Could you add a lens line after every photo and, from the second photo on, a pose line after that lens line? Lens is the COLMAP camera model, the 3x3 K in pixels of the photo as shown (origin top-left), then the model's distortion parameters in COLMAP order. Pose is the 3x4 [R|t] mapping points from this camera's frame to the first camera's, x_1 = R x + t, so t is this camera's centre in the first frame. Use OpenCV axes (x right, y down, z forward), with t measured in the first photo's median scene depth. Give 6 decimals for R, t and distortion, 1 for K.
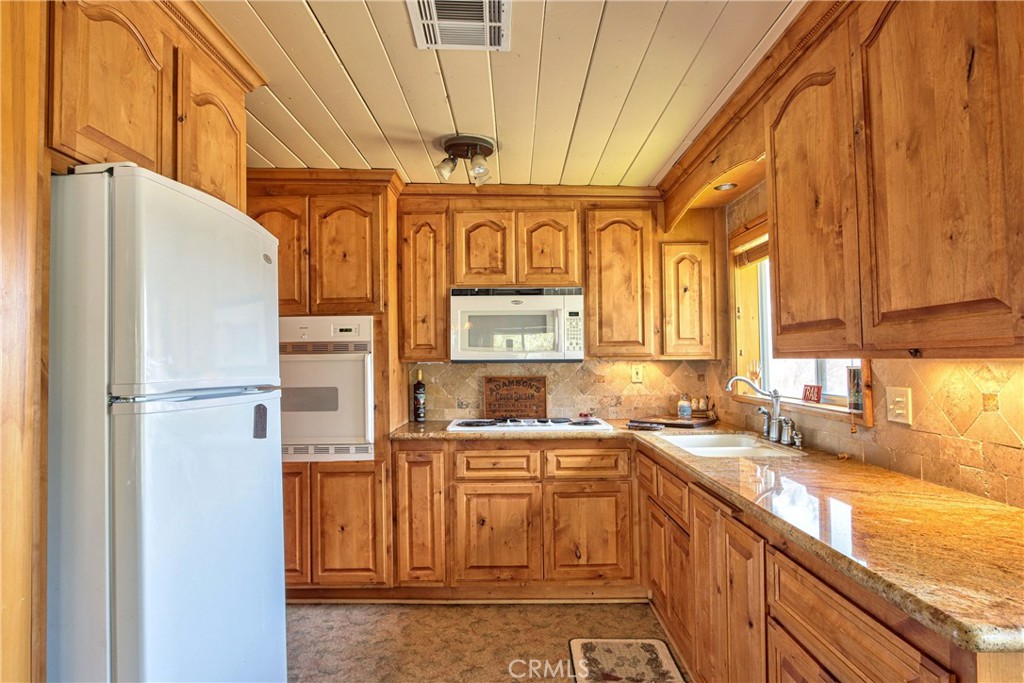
lens RADIAL K [[579.0, 0, 512.7], [0, 579.0, 343.8], [0, 0, 1]] dist [-0.002859, -0.000237]
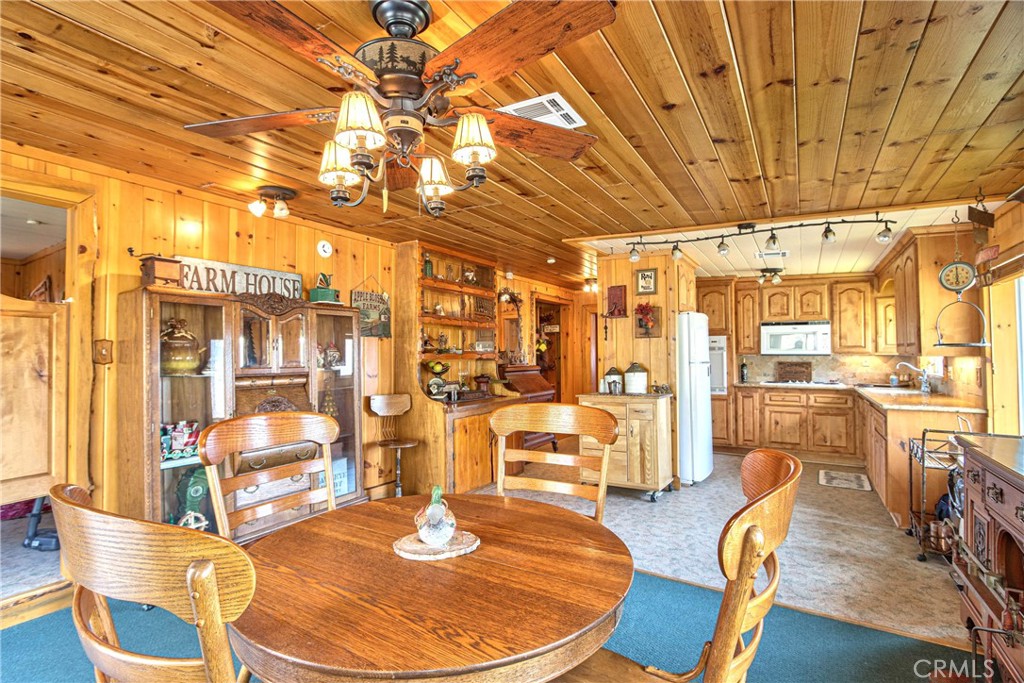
lens RADIAL K [[474.8, 0, 513.2], [0, 474.8, 345.4], [0, 0, 1]] dist [-0.004025, -0.000601]
pose [[0.853637, -0.000822, -0.520868, 0.033186], [0.009342, 0.999862, 0.013732, -0.041268], [0.520785, -0.016588, 0.853527, -1.115568]]
